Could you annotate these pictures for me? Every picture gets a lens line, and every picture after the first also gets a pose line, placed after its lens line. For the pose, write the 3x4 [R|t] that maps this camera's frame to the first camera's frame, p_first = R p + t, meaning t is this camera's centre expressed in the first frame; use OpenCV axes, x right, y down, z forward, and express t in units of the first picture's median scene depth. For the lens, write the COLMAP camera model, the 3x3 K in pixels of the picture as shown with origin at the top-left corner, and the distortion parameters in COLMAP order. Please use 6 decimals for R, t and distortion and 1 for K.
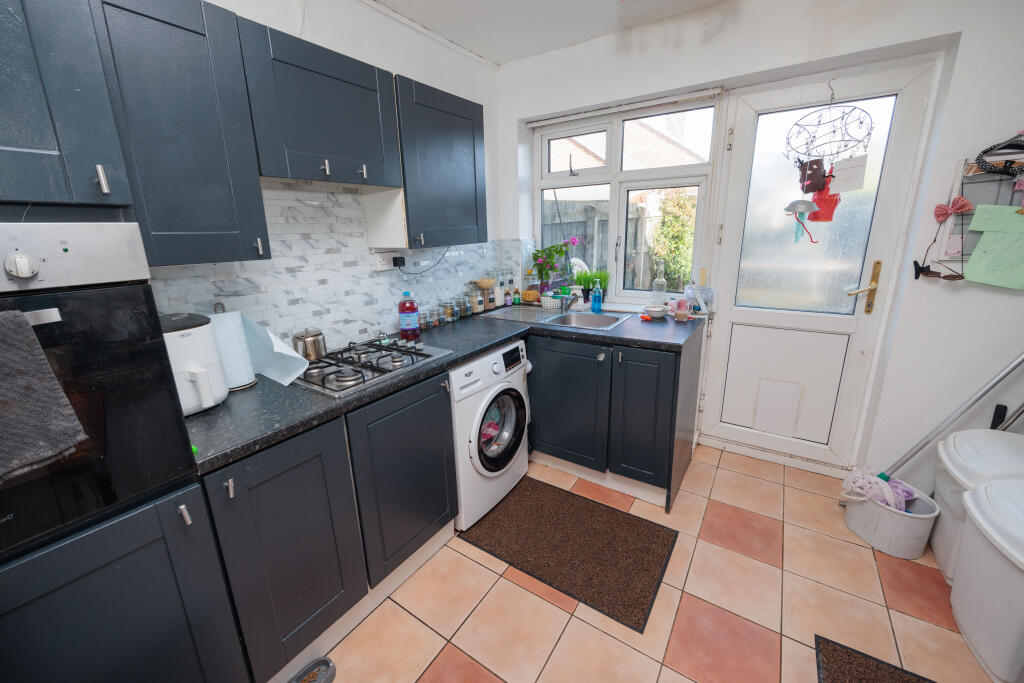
lens RADIAL K [[401.3, 0, 510.3], [0, 401.3, 334.6], [0, 0, 1]] dist [-0.002273, 0.000022]
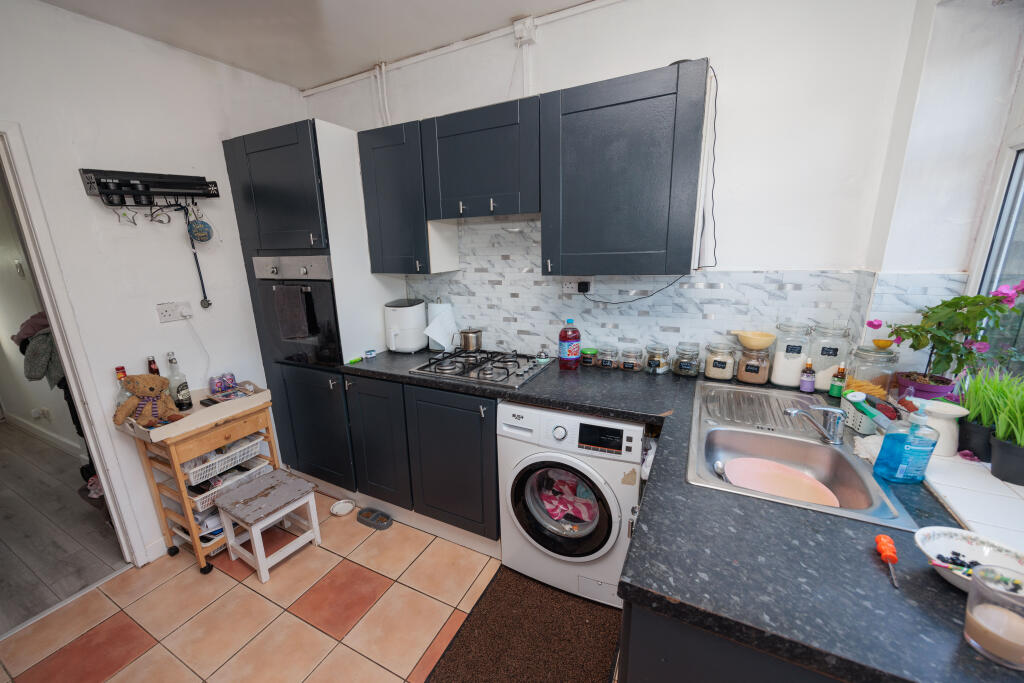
lens RADIAL K [[401.3, 0, 506.7], [0, 401.3, 348.1], [0, 0, 1]] dist [-0.002273, 0.000022]
pose [[0.128186, 0.256599, -0.957980, 0.651903], [-0.237798, 0.945723, 0.221497, -0.218937], [0.962819, 0.199413, 0.182247, 0.712125]]
